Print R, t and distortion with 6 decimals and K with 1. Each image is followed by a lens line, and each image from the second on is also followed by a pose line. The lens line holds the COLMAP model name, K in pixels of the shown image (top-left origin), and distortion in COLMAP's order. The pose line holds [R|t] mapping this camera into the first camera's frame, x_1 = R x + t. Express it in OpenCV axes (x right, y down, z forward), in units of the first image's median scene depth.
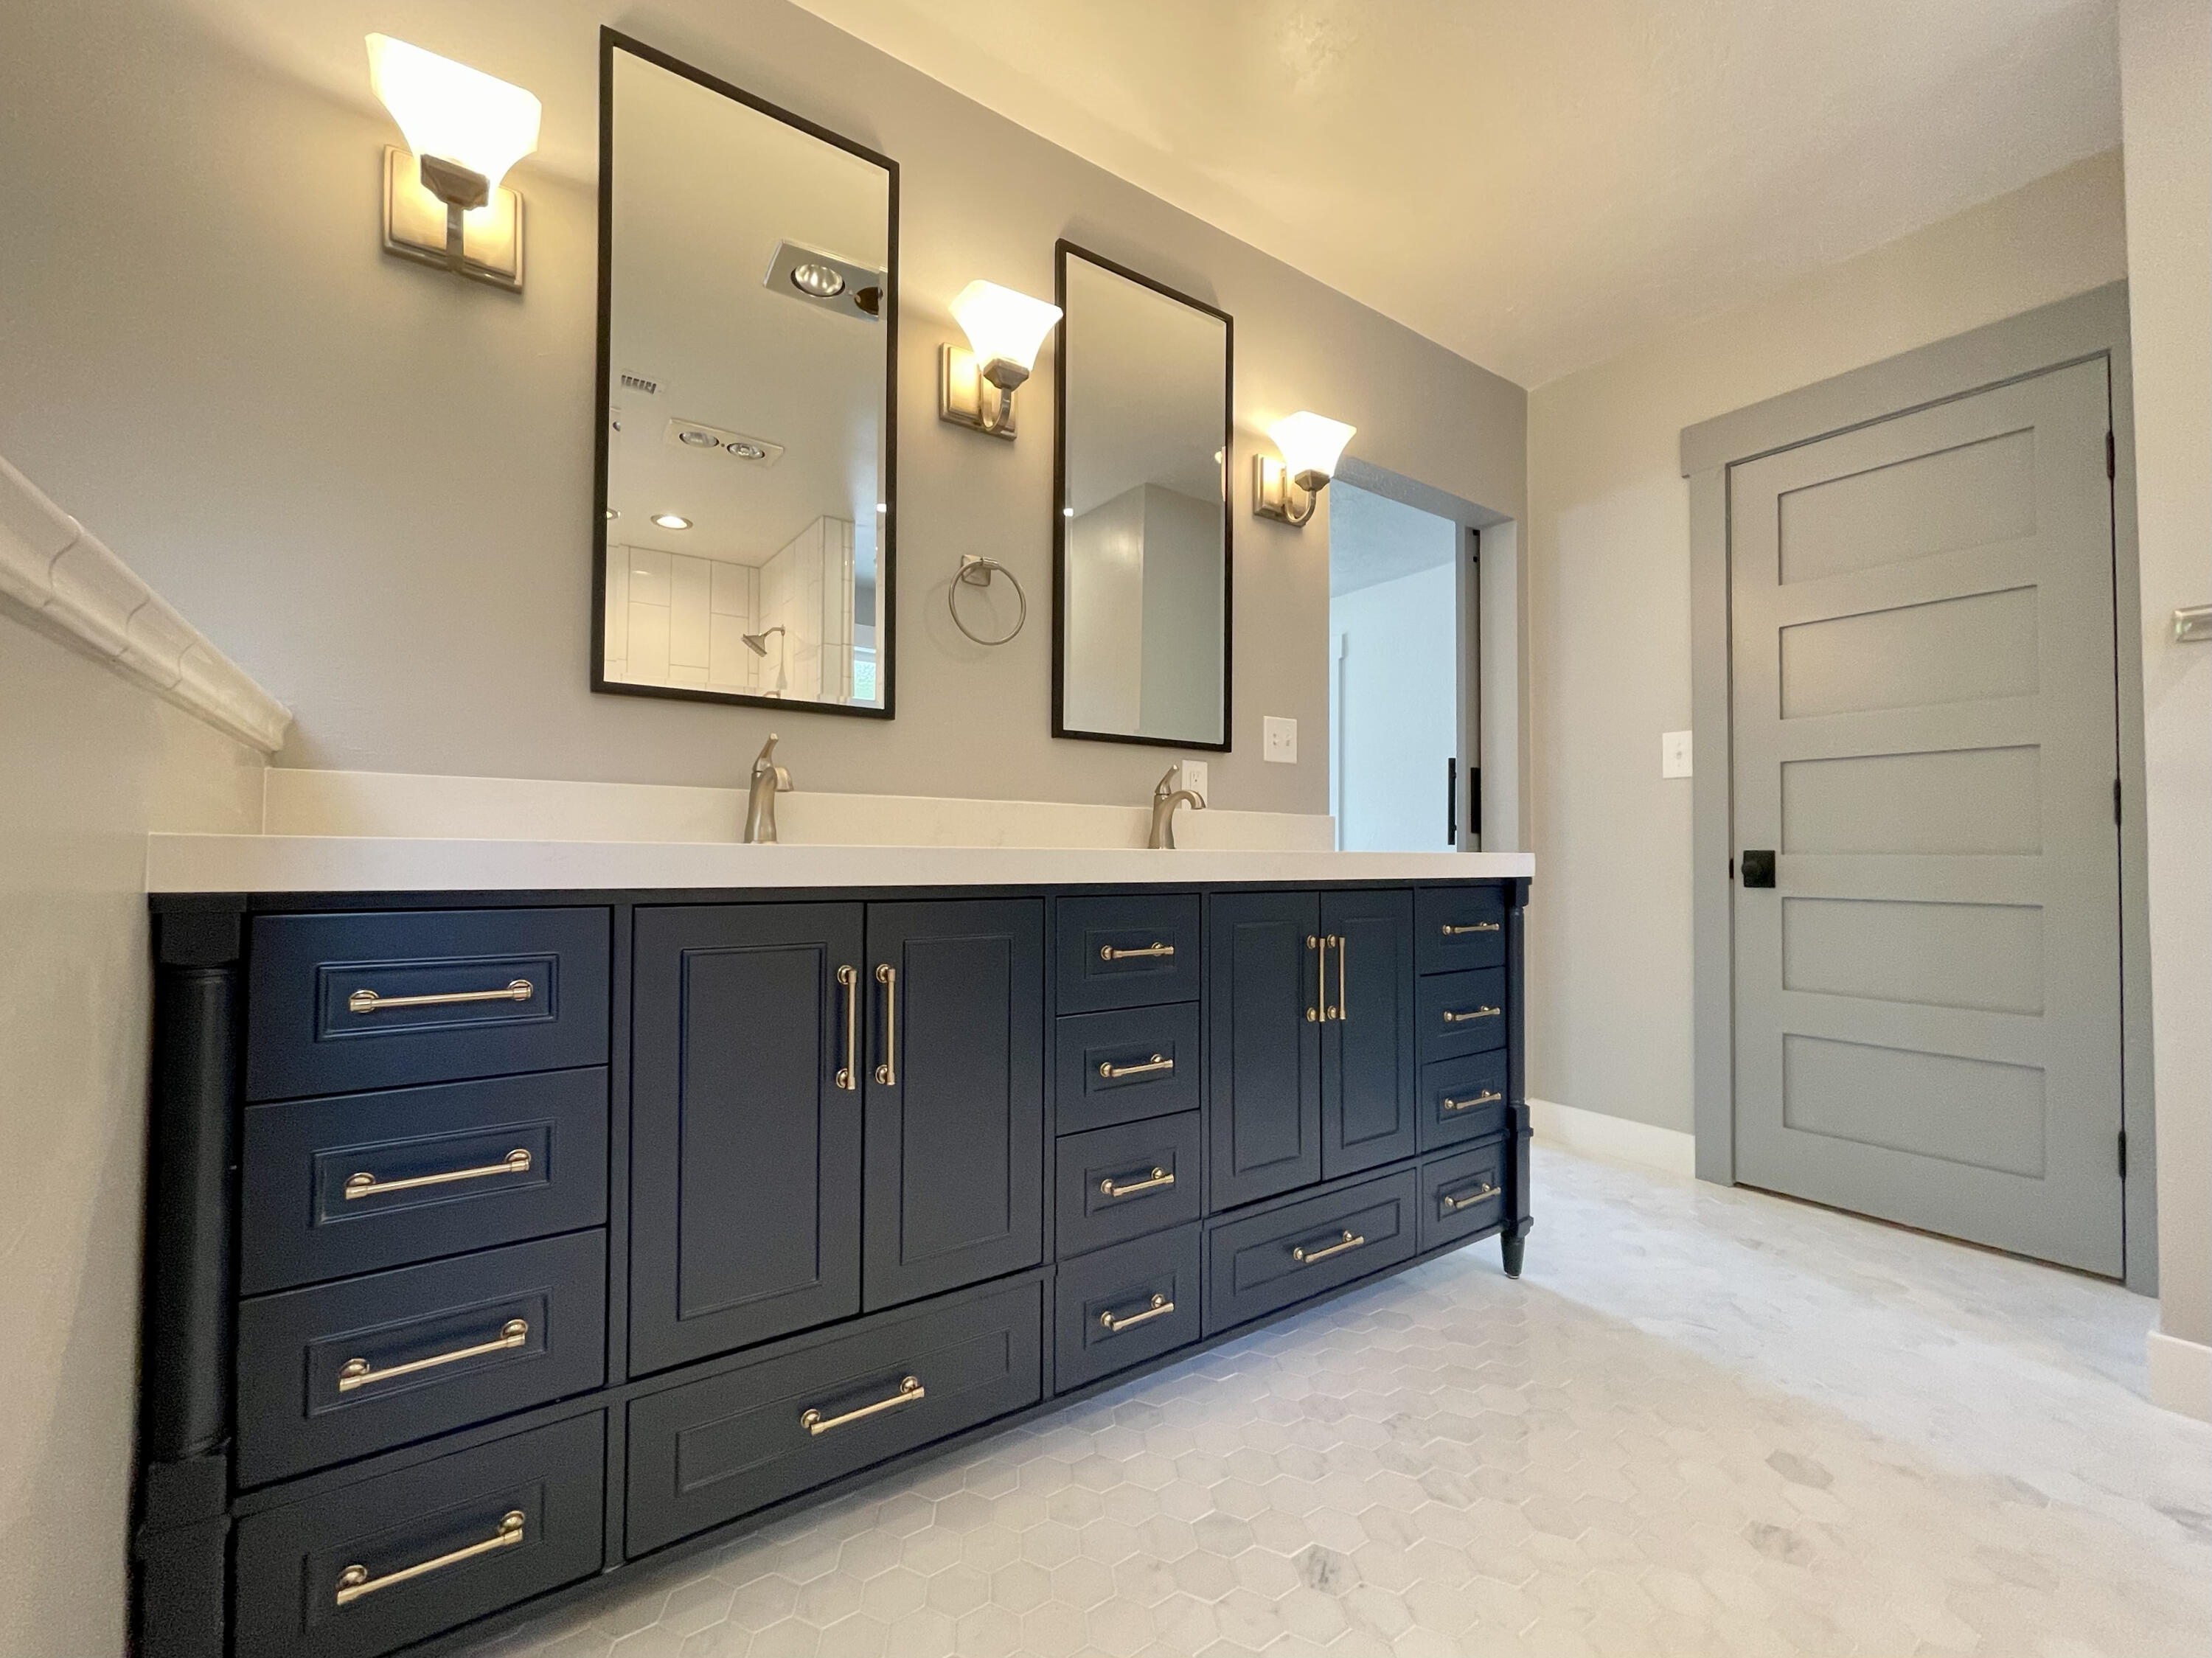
lens RADIAL K [[923.5, 0, 1085.7], [0, 923.5, 837.8], [0, 0, 1]] dist [-0.001200, 0.000306]
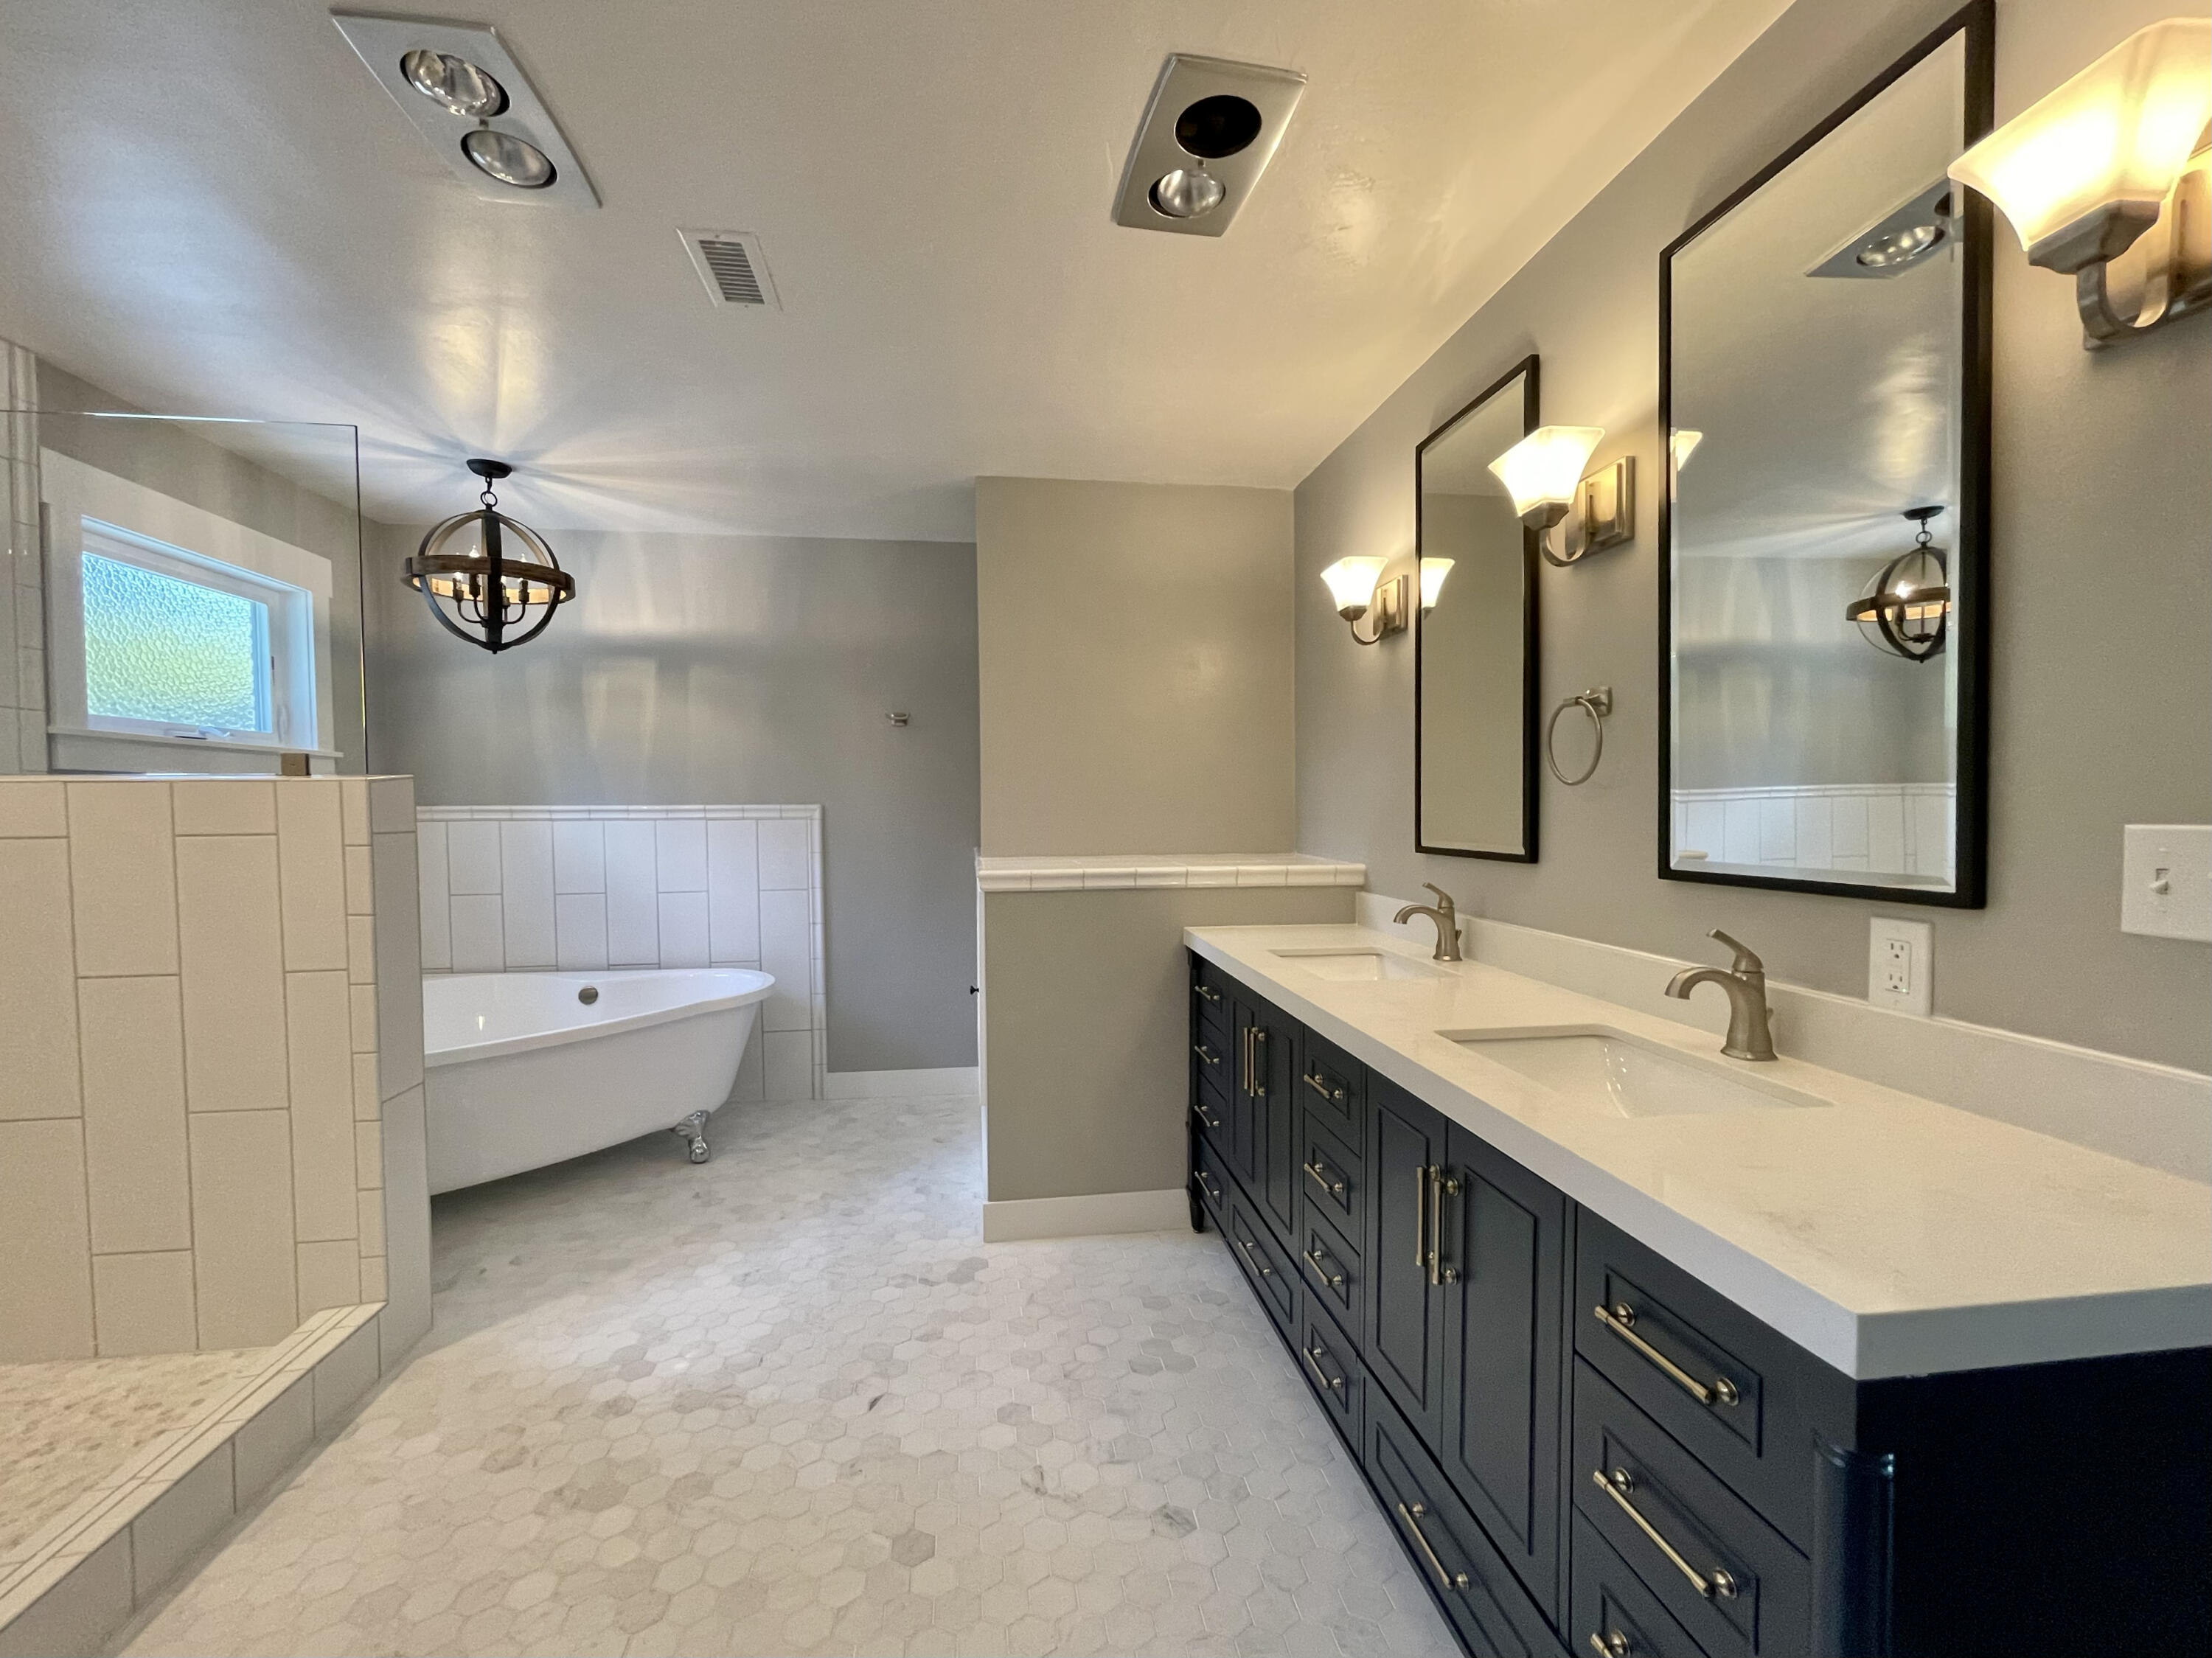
lens RADIAL K [[923.5, 0, 1085.7], [0, 923.5, 837.8], [0, 0, 1]] dist [-0.001200, 0.000306]
pose [[-0.462720, 0.029353, -0.886018, 0.981589], [0.026201, 0.999468, 0.019429, -0.184189], [0.886117, -0.014224, -0.463243, 0.981242]]
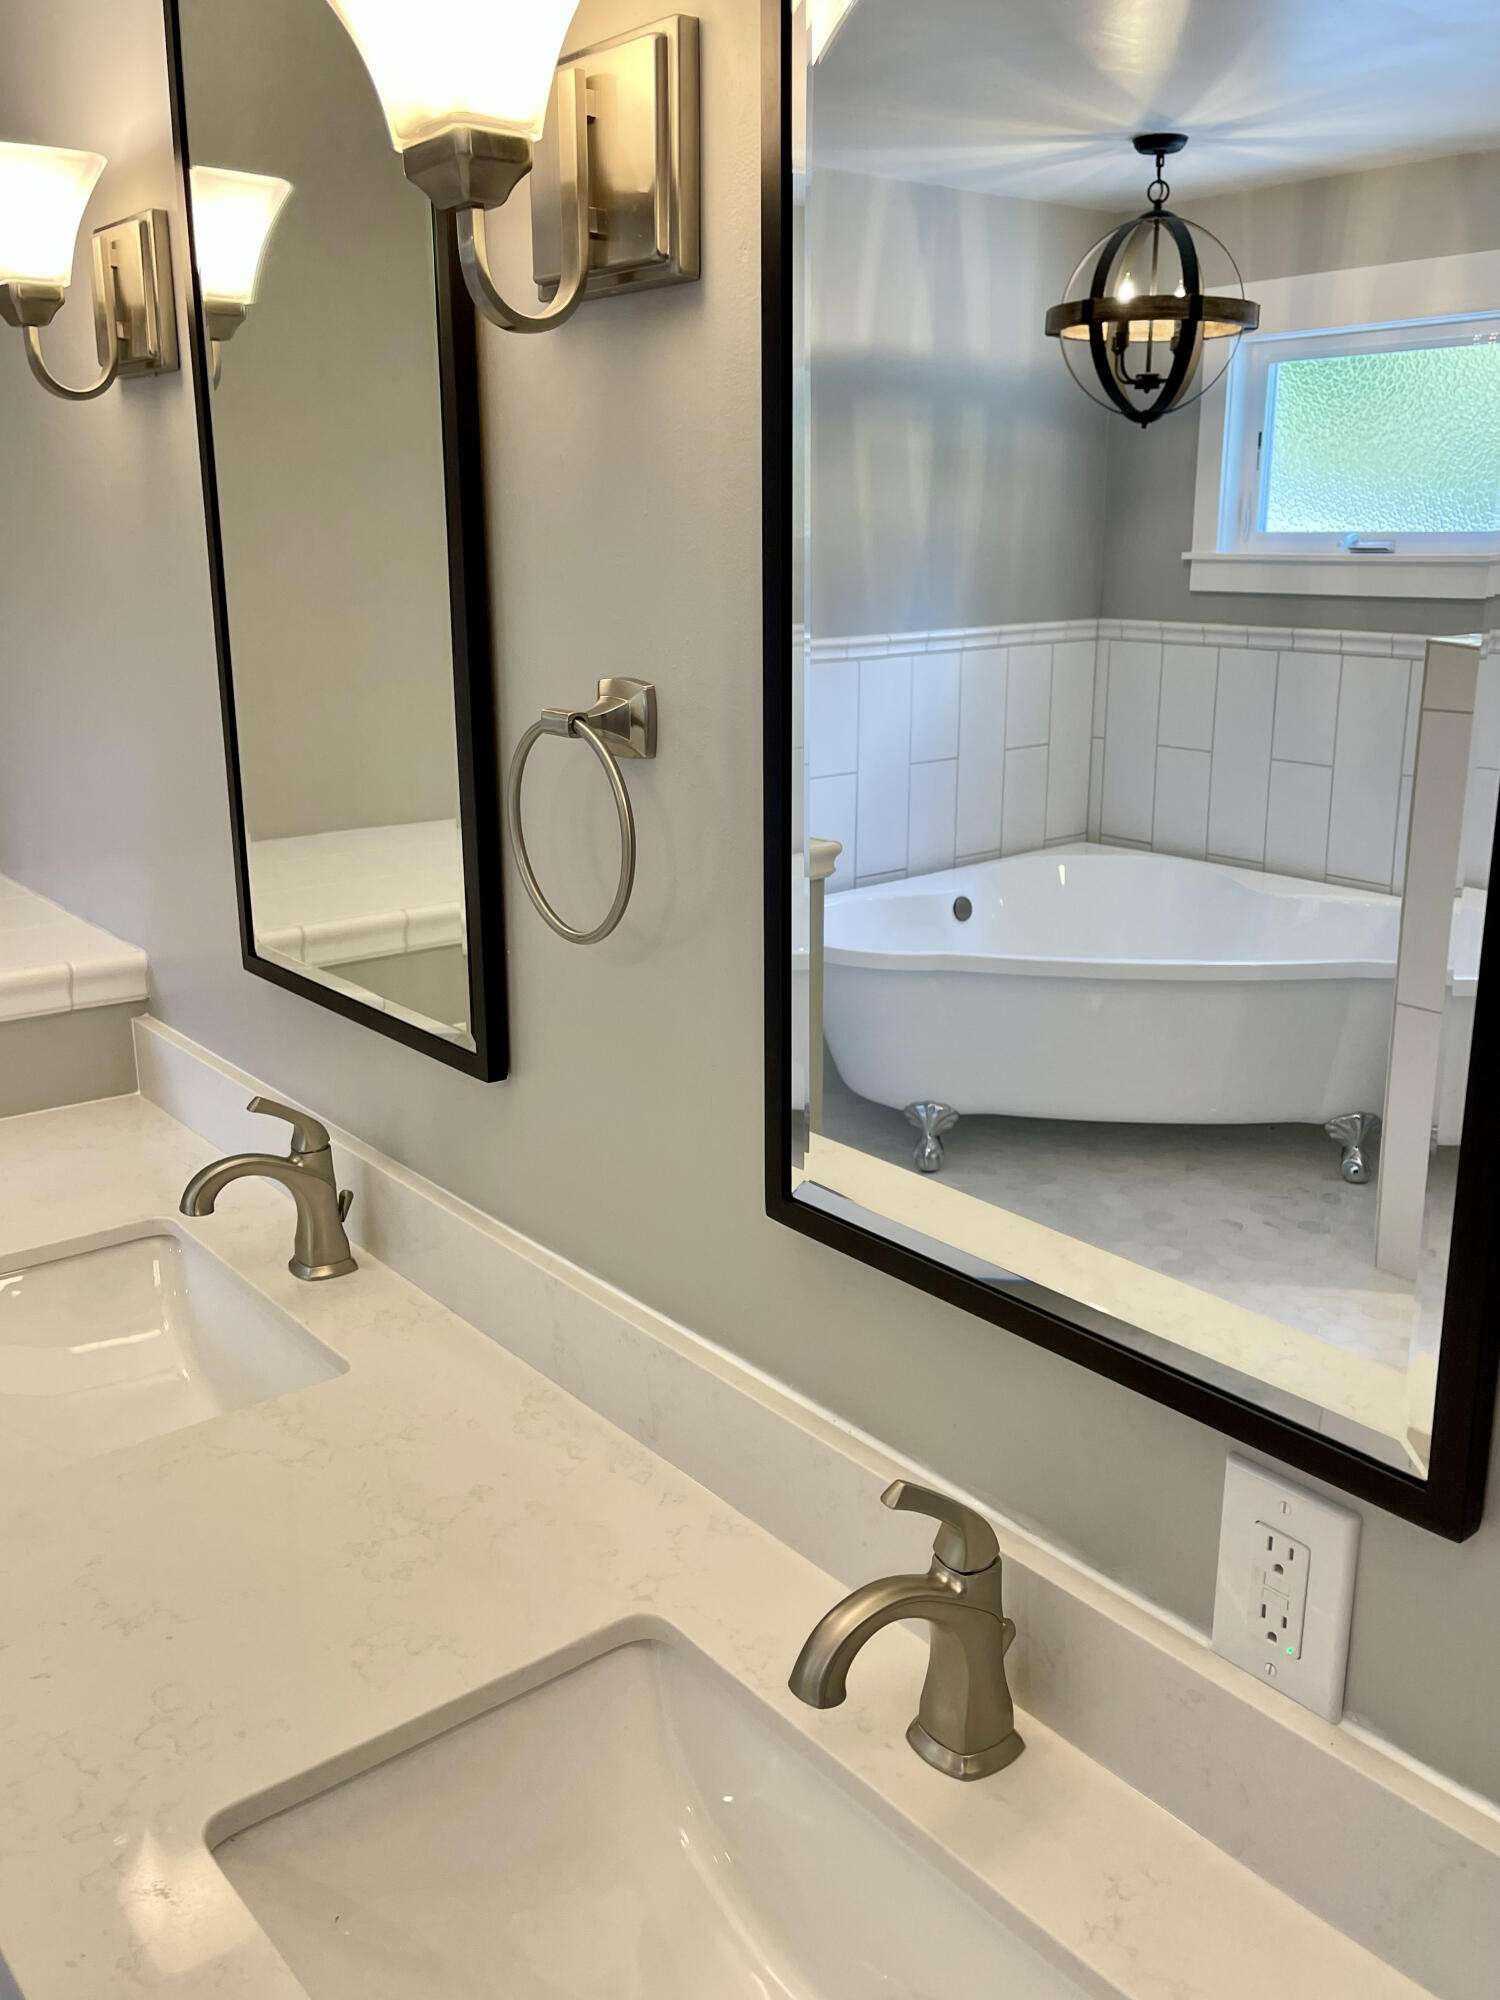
lens RADIAL K [[1713.9, 0, 750.0], [0, 1713.9, 1000.0], [0, 0, 1]] dist [0.003123, 0.000427]
pose [[0.072139, 0.258173, -0.963402, 0.557484], [0.020546, 0.965329, 0.260228, -0.357419], [0.997183, -0.038566, 0.064334, 1.011422]]
